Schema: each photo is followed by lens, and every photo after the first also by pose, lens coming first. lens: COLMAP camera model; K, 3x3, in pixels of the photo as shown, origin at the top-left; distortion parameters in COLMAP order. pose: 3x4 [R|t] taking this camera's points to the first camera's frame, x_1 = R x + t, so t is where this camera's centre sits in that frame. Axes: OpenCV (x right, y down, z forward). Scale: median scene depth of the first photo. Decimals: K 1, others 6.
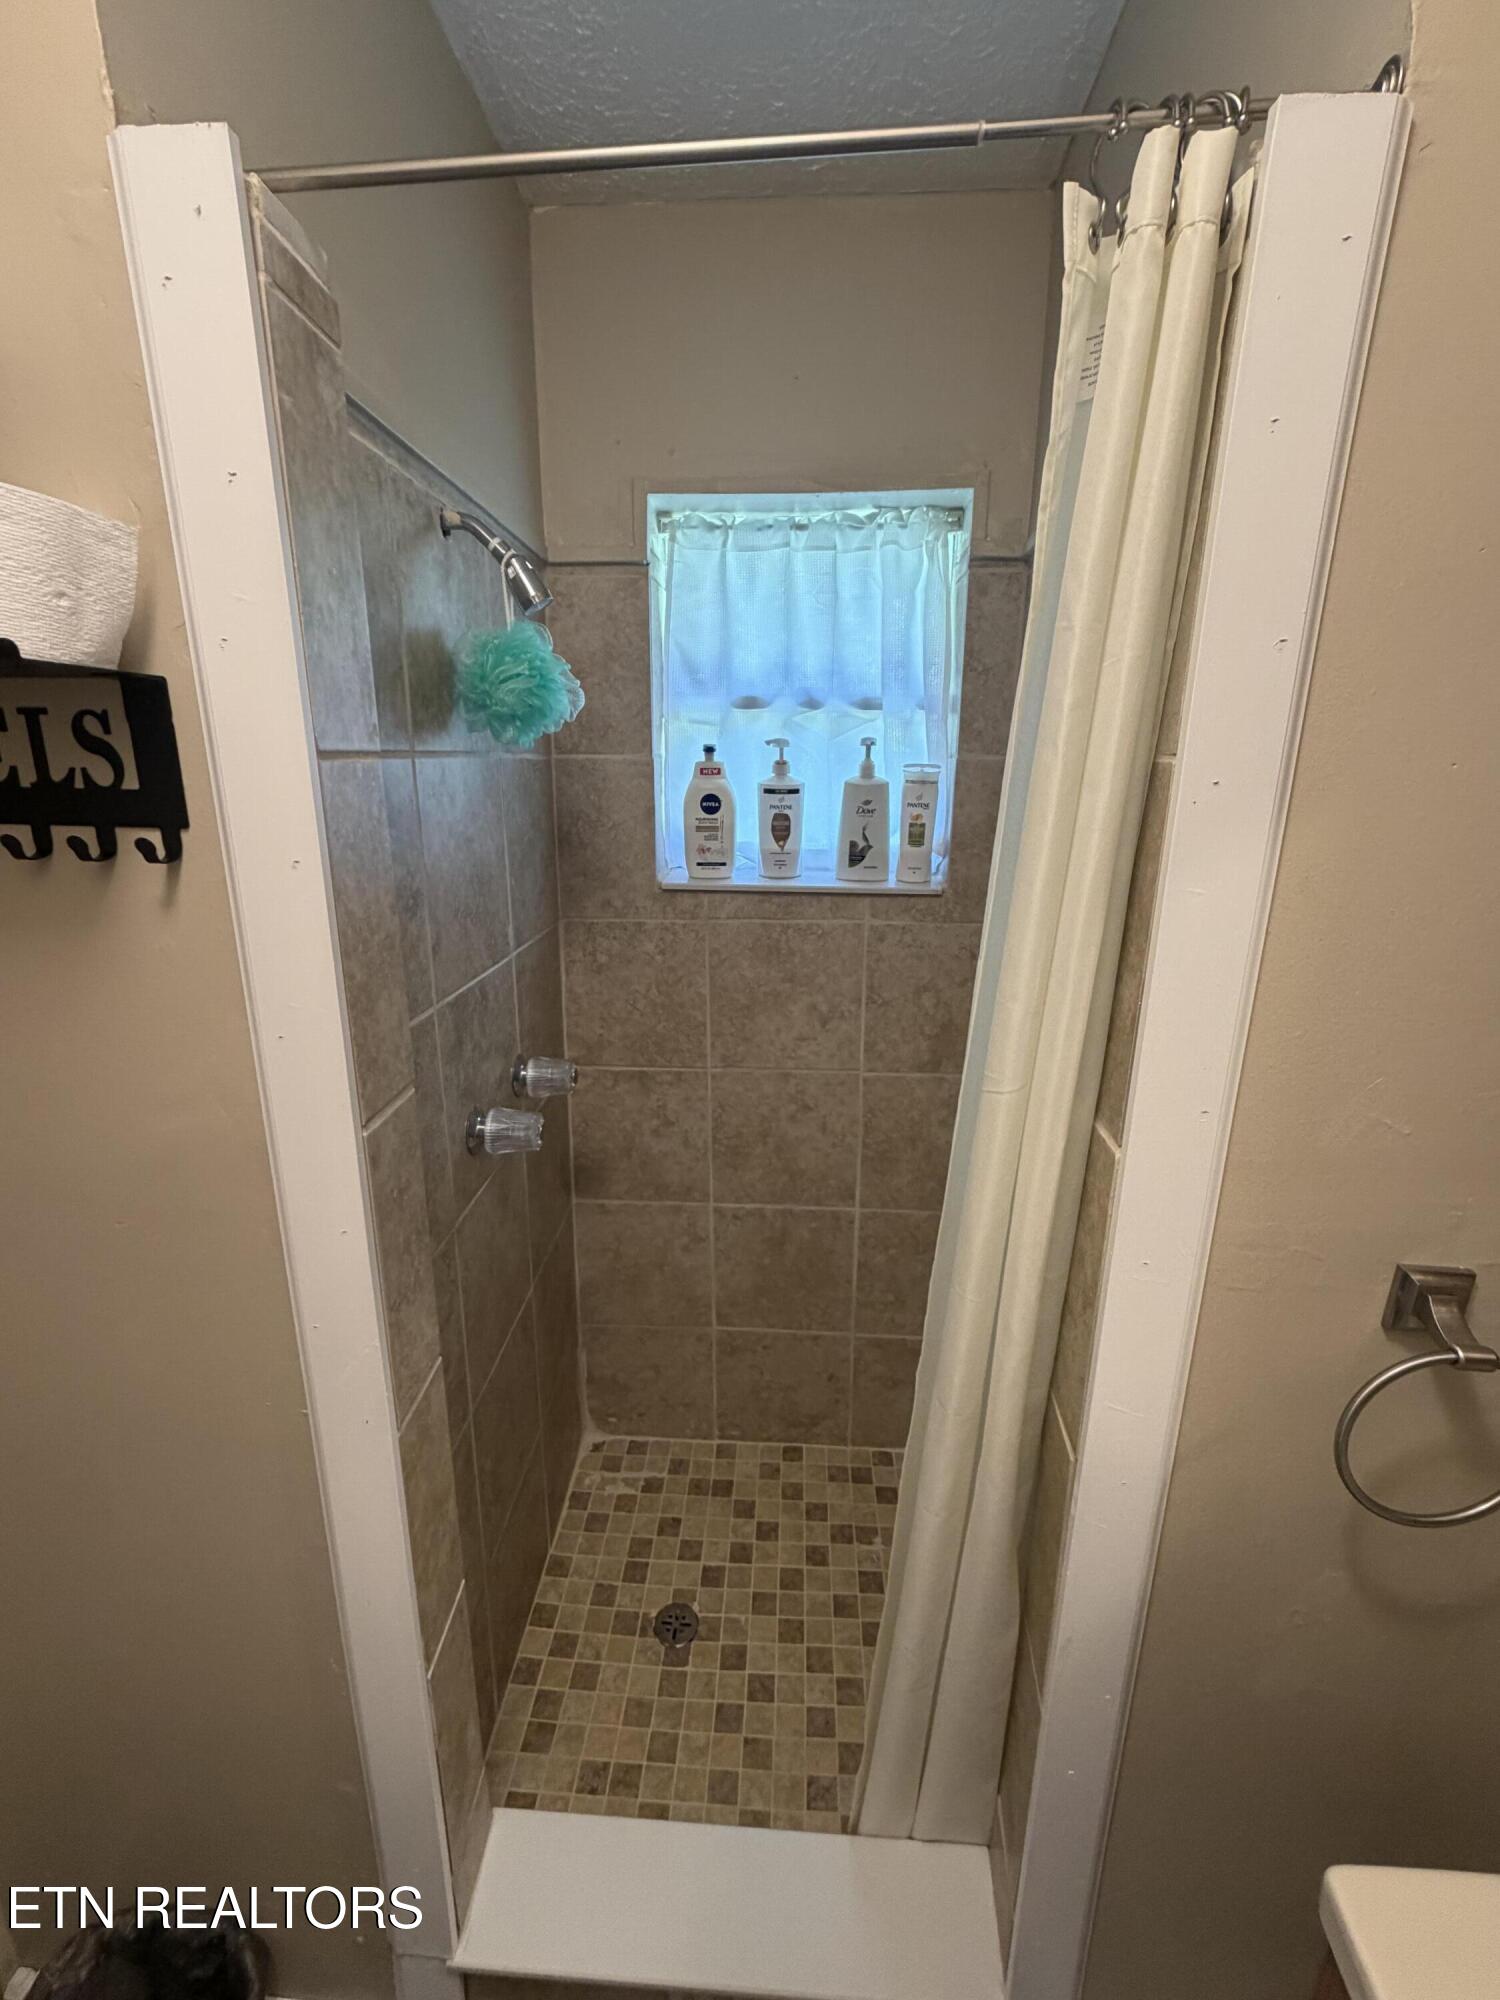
lens RADIAL K [[844.6, 0, 753.5], [0, 844.6, 995.4], [0, 0, 1]] dist [-0.000714, -0.000666]
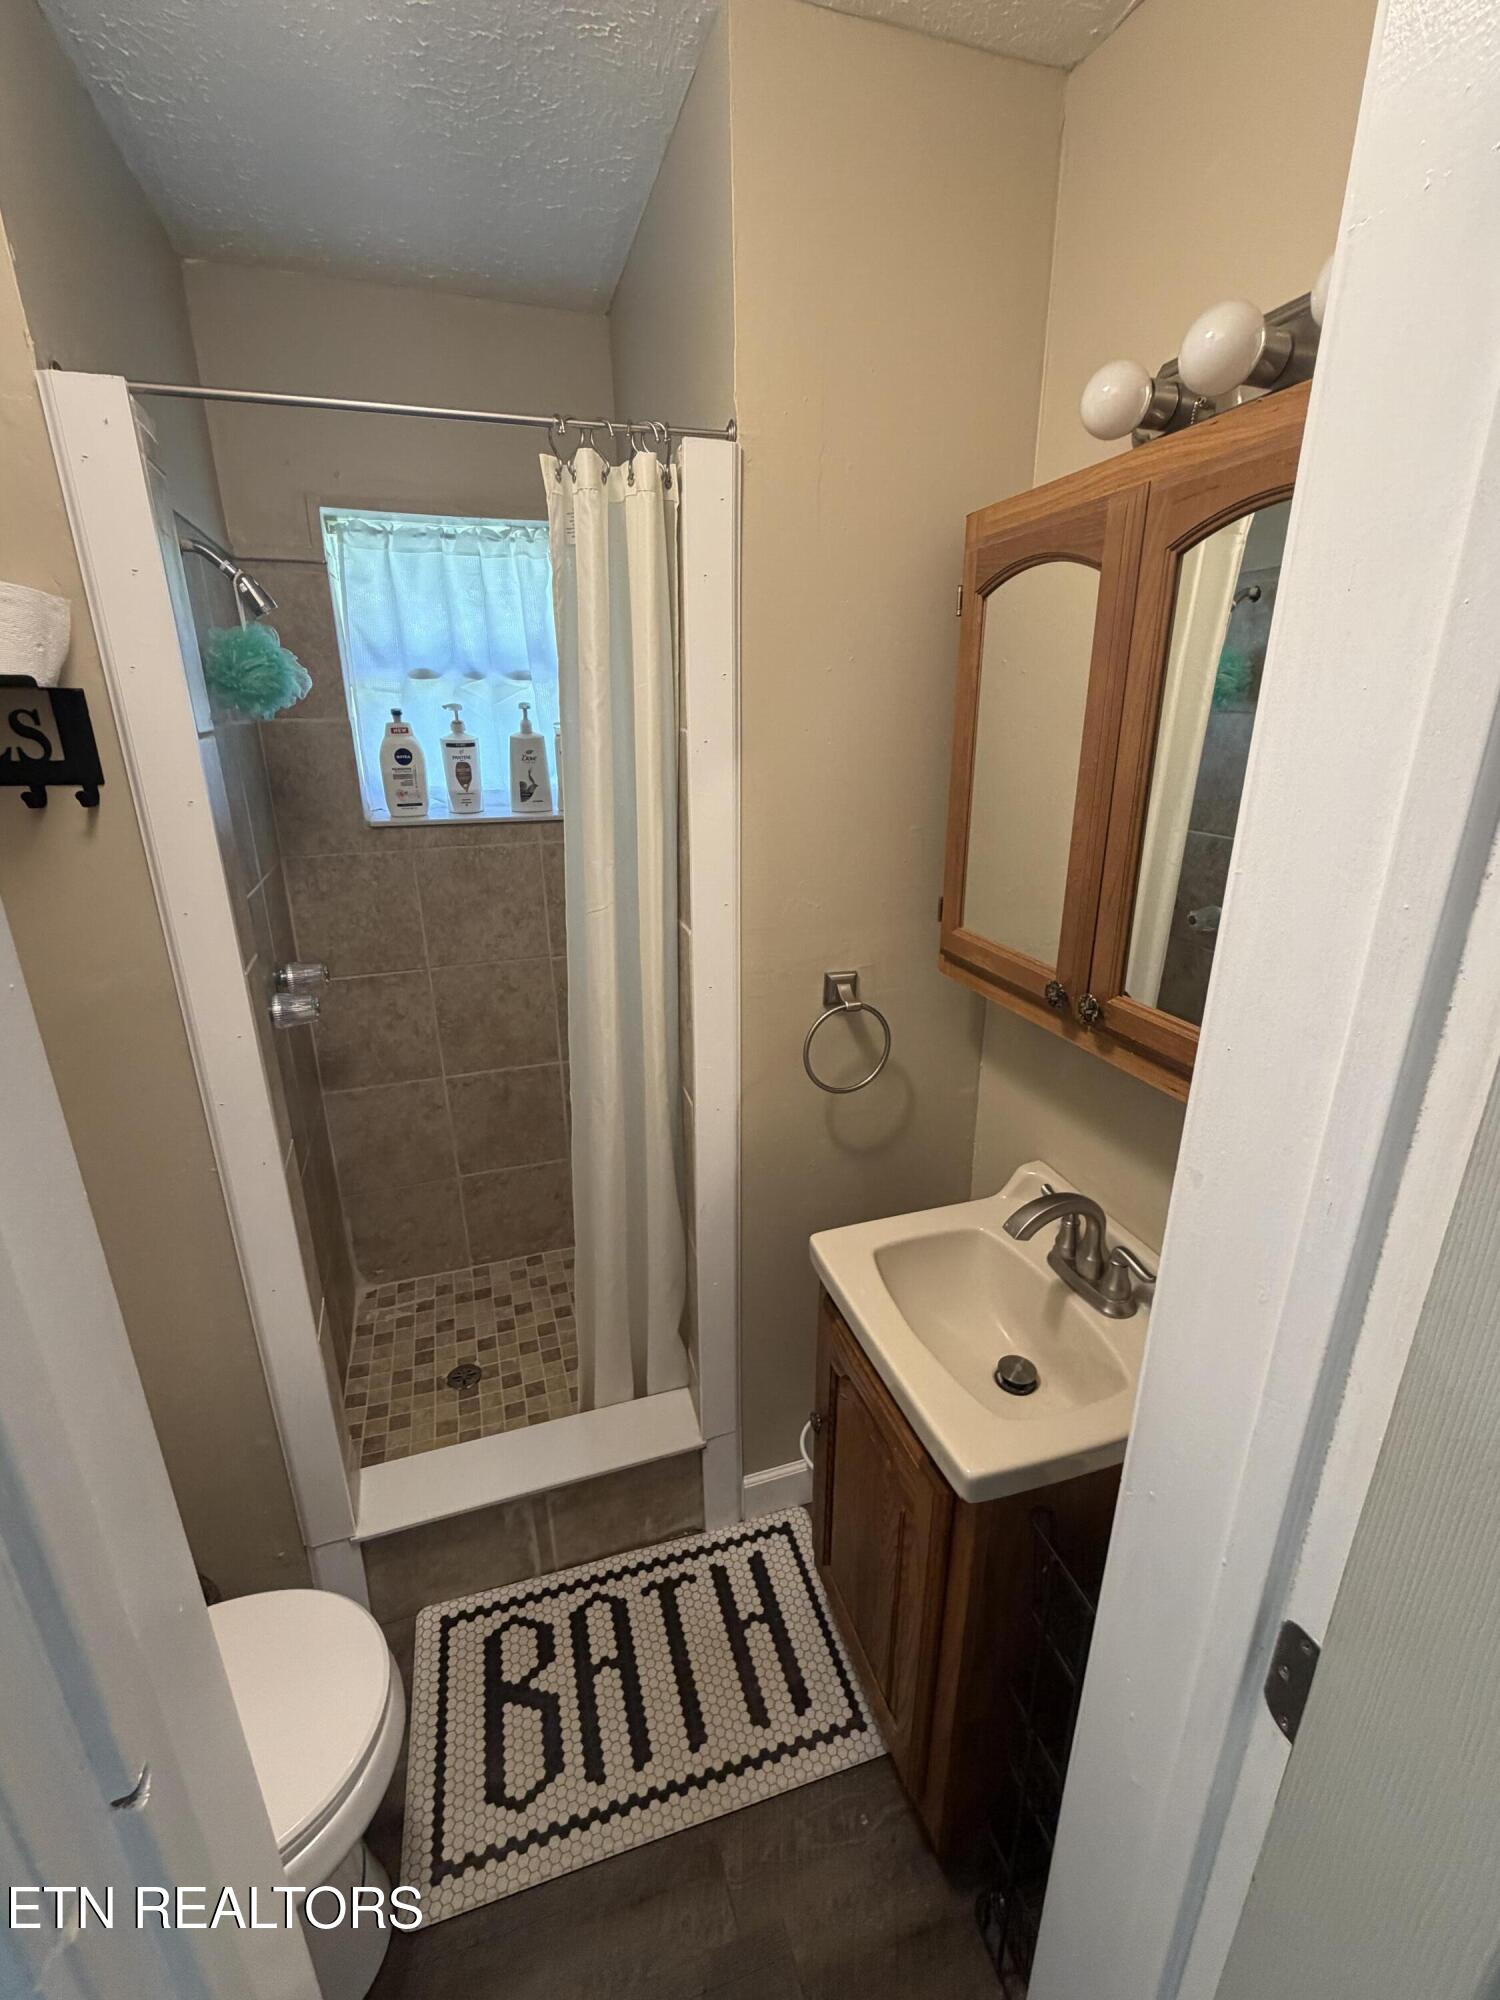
lens RADIAL K [[844.6, 0, 753.5], [0, 844.6, 995.4], [0, 0, 1]] dist [-0.000714, -0.000666]
pose [[0.923927, -0.130742, 0.359535, -0.065476], [0.108038, 0.990707, 0.082628, 0.077498], [-0.366997, -0.037499, 0.929466, -0.369776]]
